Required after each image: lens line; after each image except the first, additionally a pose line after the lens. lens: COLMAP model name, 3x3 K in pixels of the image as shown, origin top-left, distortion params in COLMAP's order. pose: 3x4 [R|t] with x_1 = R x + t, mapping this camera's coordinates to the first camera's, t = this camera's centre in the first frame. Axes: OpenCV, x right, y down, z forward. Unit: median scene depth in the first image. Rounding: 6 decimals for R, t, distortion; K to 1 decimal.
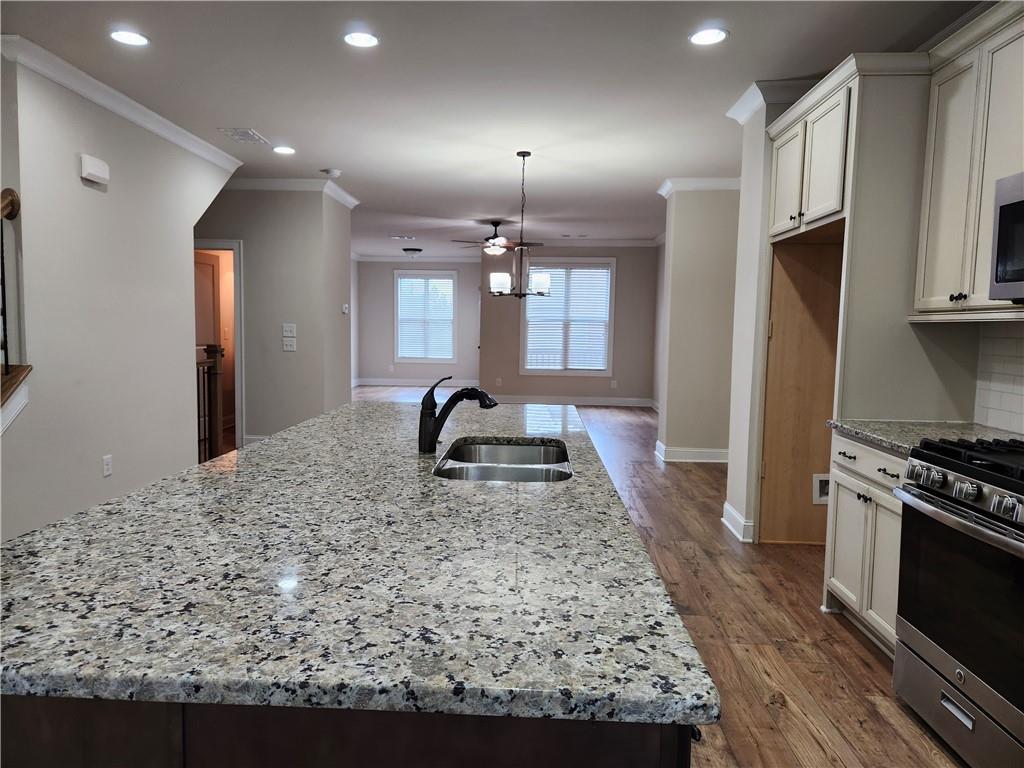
lens RADIAL K [[684.2, 0, 494.2], [0, 684.2, 387.3], [0, 0, 1]] dist [0.079305, -0.065893]
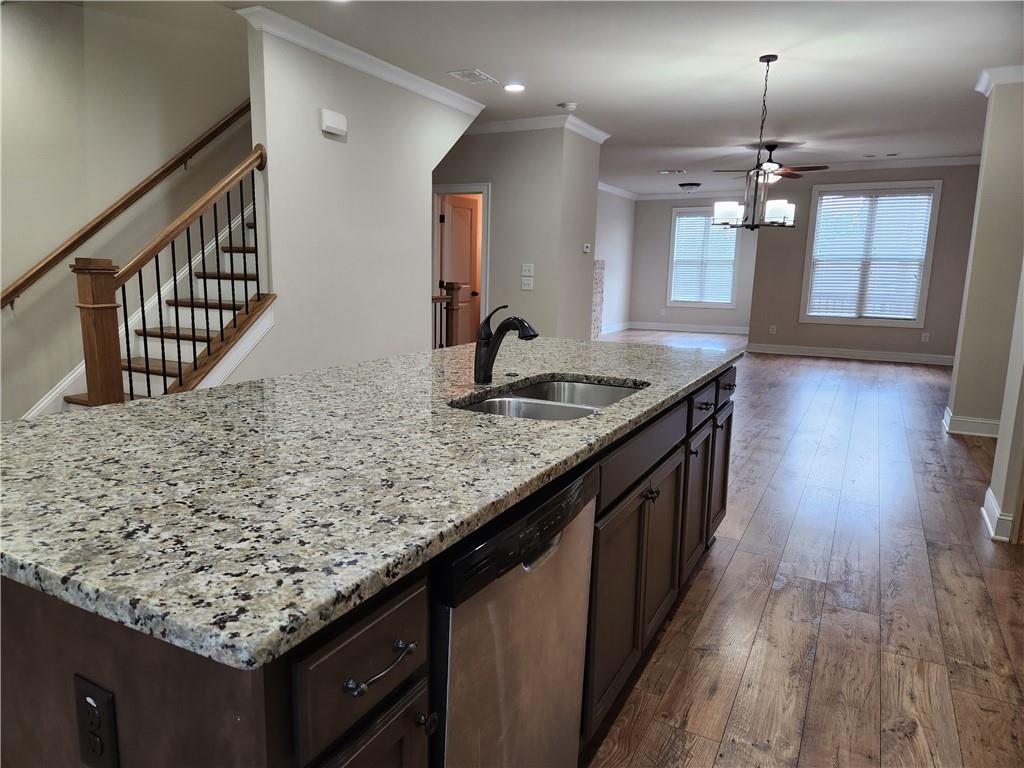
lens RADIAL K [[684.2, 0, 495.9], [0, 684.2, 385.3], [0, 0, 1]] dist [0.079305, -0.065893]
pose [[0.906289, 0.071722, -0.416528, 0.117874], [-0.040120, 0.995645, 0.084148, 0.005703], [0.420749, -0.059551, 0.905220, 0.046567]]
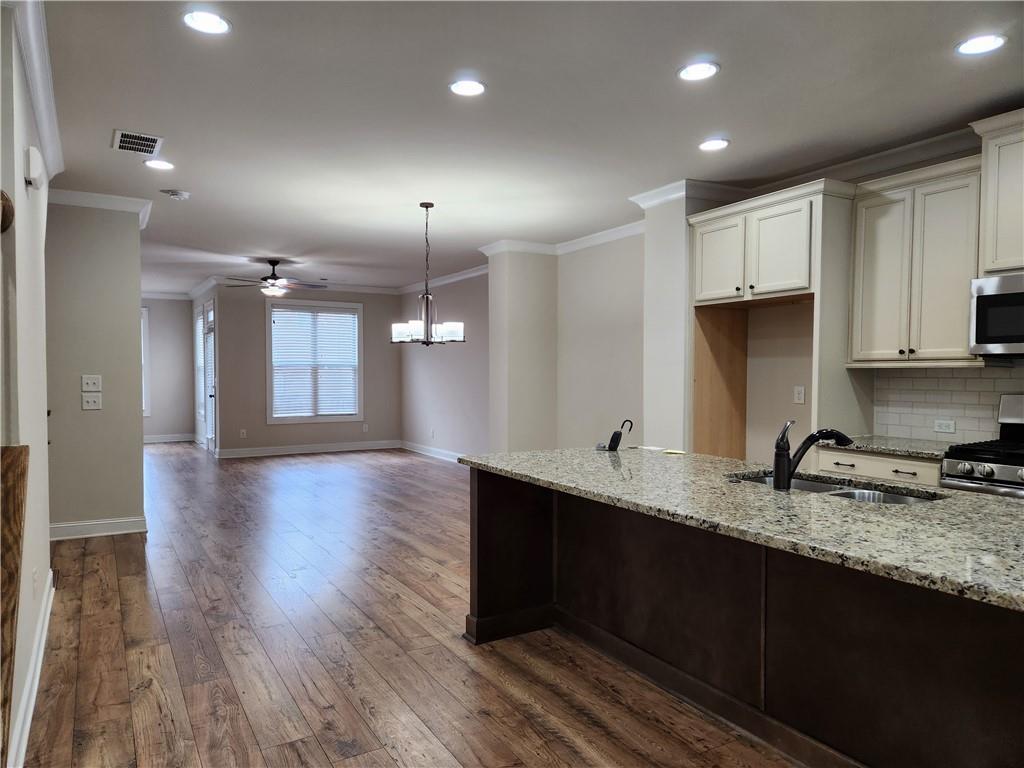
lens RADIAL K [[684.2, 0, 494.4], [0, 684.2, 396.0], [0, 0, 1]] dist [0.079305, -0.065893]
pose [[0.838814, -0.035918, 0.543233, -0.406119], [0.061745, 0.997660, -0.029377, -0.019898], [-0.540906, 0.058184, 0.839068, 0.102958]]
